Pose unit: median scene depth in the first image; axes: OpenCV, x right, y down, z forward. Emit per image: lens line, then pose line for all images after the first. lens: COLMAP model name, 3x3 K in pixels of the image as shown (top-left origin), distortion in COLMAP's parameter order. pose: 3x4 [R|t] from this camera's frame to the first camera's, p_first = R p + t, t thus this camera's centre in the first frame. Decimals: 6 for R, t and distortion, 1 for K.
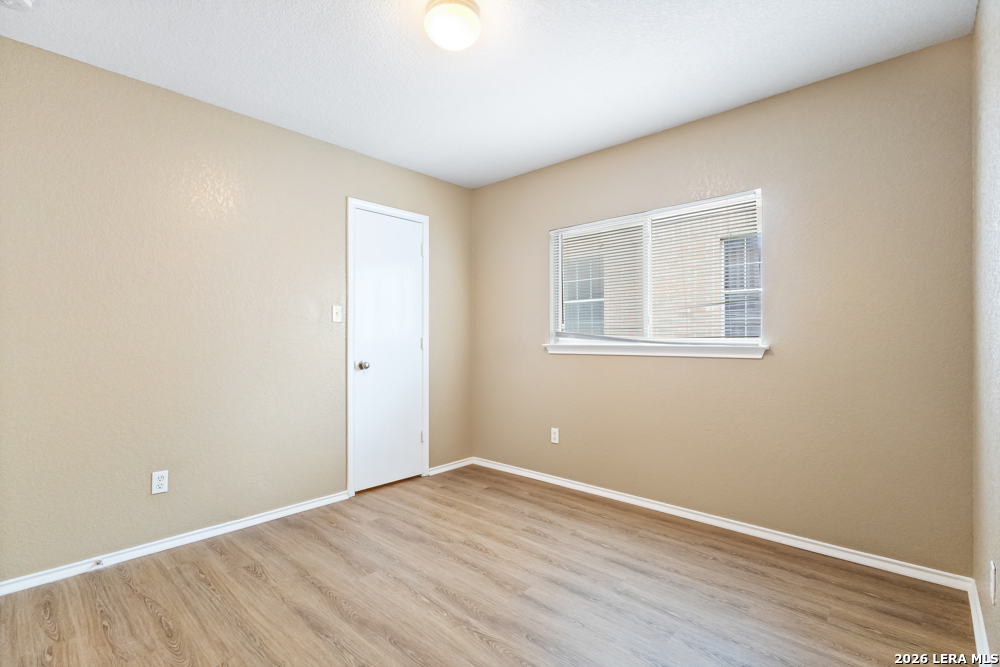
lens RADIAL K [[463.7, 0, 500.0], [0, 463.7, 333.5], [0, 0, 1]] dist [0.000021, 0.001602]
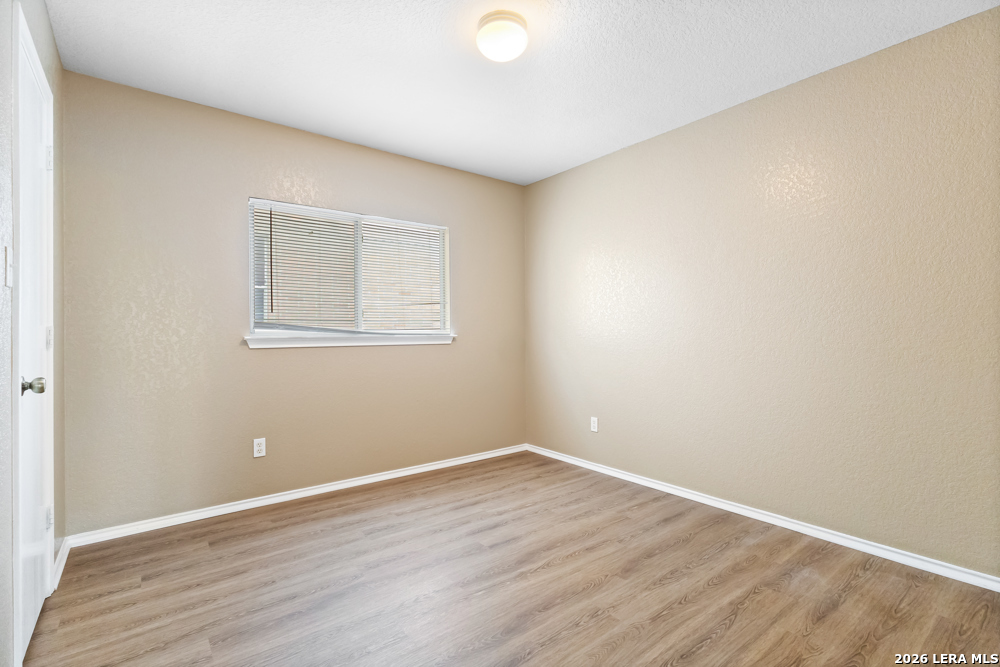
lens RADIAL K [[463.7, 0, 500.0], [0, 463.7, 333.5], [0, 0, 1]] dist [0.000021, 0.001602]
pose [[0.157952, 0.000440, 0.987447, -0.833247], [-0.007935, 0.999968, 0.000823, 0.018266], [-0.987415, -0.007965, 0.157950, 0.599727]]
